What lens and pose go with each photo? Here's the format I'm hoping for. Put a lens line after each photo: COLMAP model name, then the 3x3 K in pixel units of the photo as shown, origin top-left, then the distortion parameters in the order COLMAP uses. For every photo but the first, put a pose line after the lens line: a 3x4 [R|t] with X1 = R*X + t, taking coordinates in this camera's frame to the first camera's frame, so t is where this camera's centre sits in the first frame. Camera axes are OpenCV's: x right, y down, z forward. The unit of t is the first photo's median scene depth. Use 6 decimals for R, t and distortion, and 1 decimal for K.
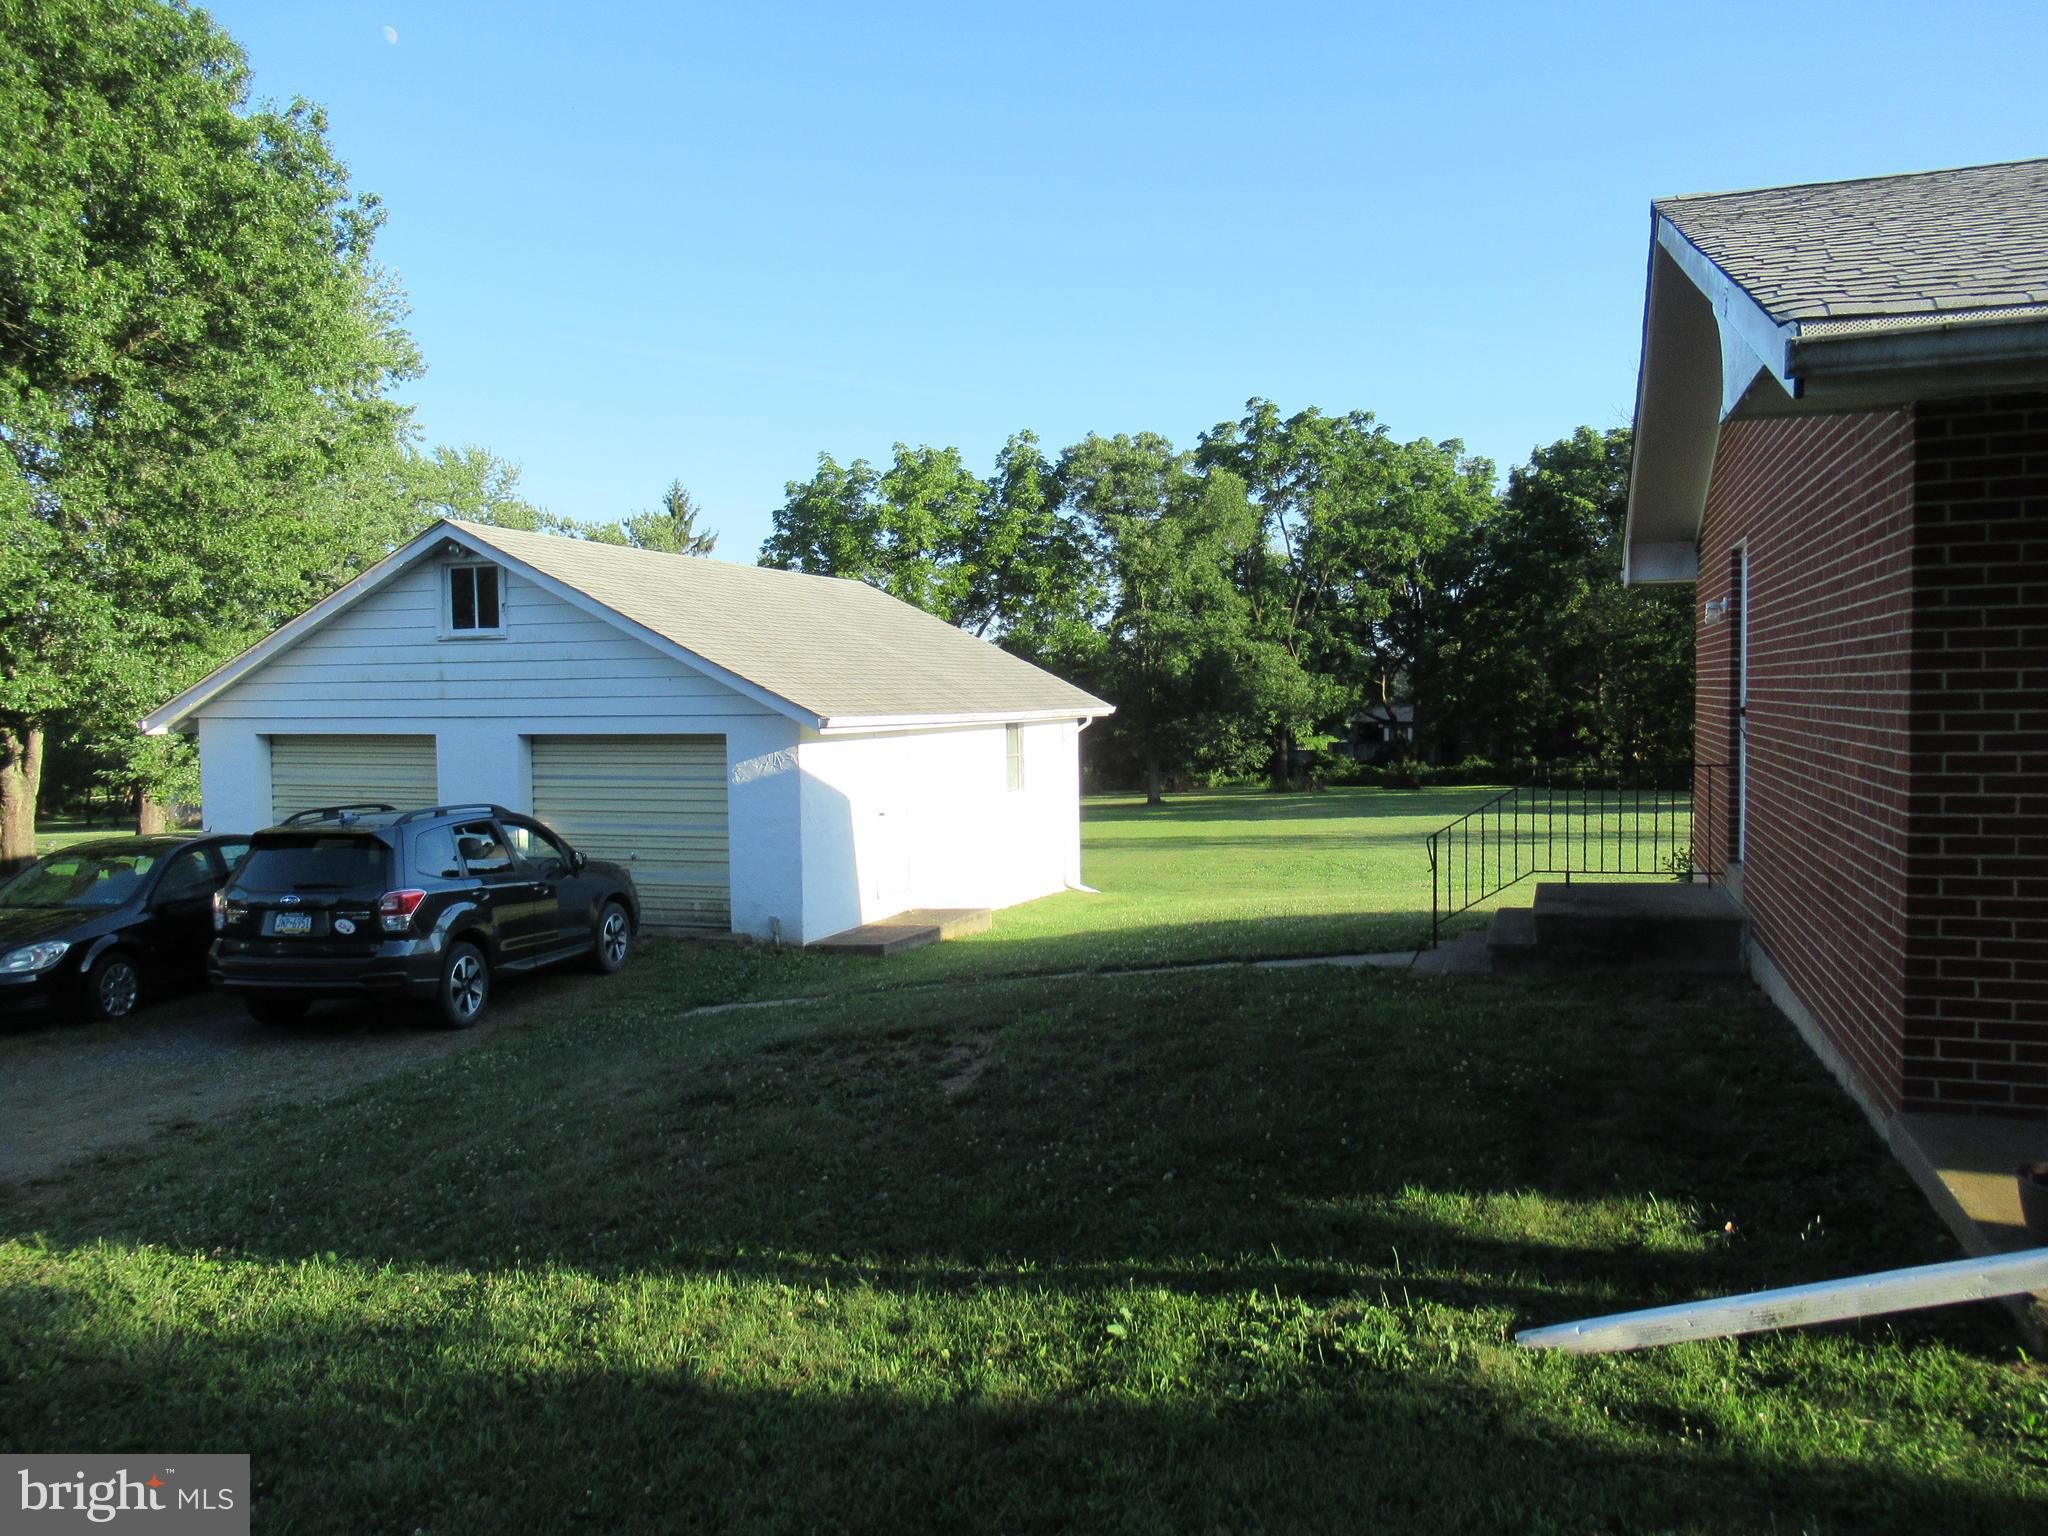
lens RADIAL K [[1533.7, 0, 1026.0], [0, 1533.7, 768.9], [0, 0, 1]] dist [0.006917, 0.001922]
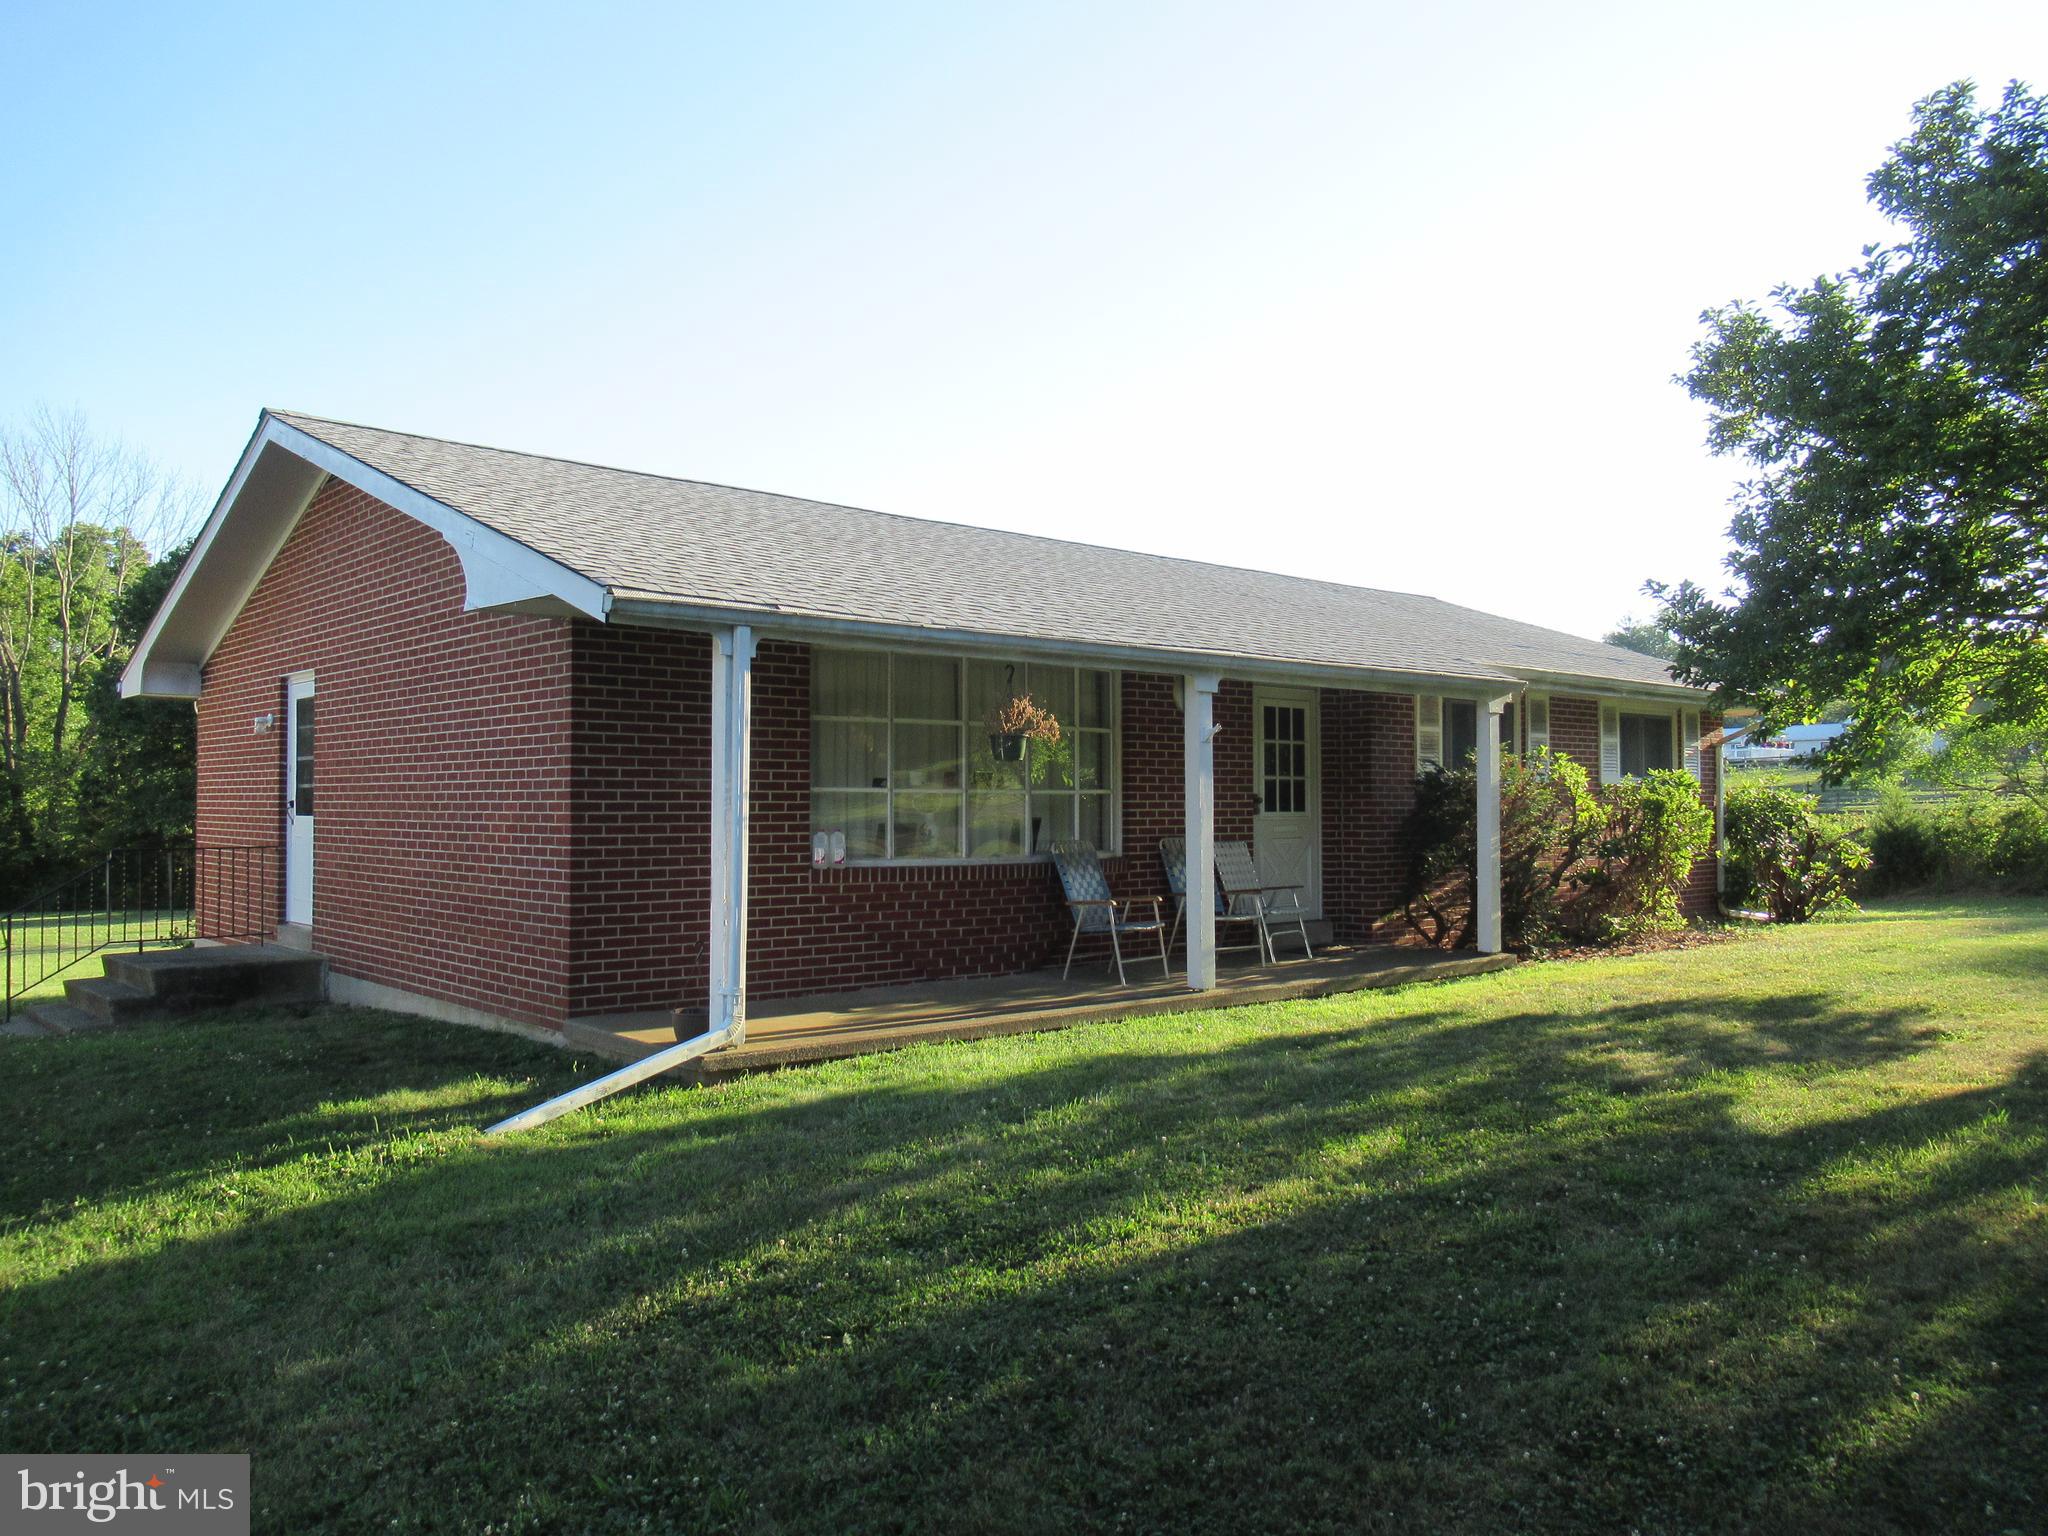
lens RADIAL K [[1533.7, 0, 1024.3], [0, 1533.7, 770.1], [0, 0, 1]] dist [0.006917, 0.001922]
pose [[0.493853, 0.033712, 0.868892, -0.707828], [0.035155, 0.997657, -0.058689, 0.063175], [-0.868835, 0.059529, 0.491511, -0.326146]]
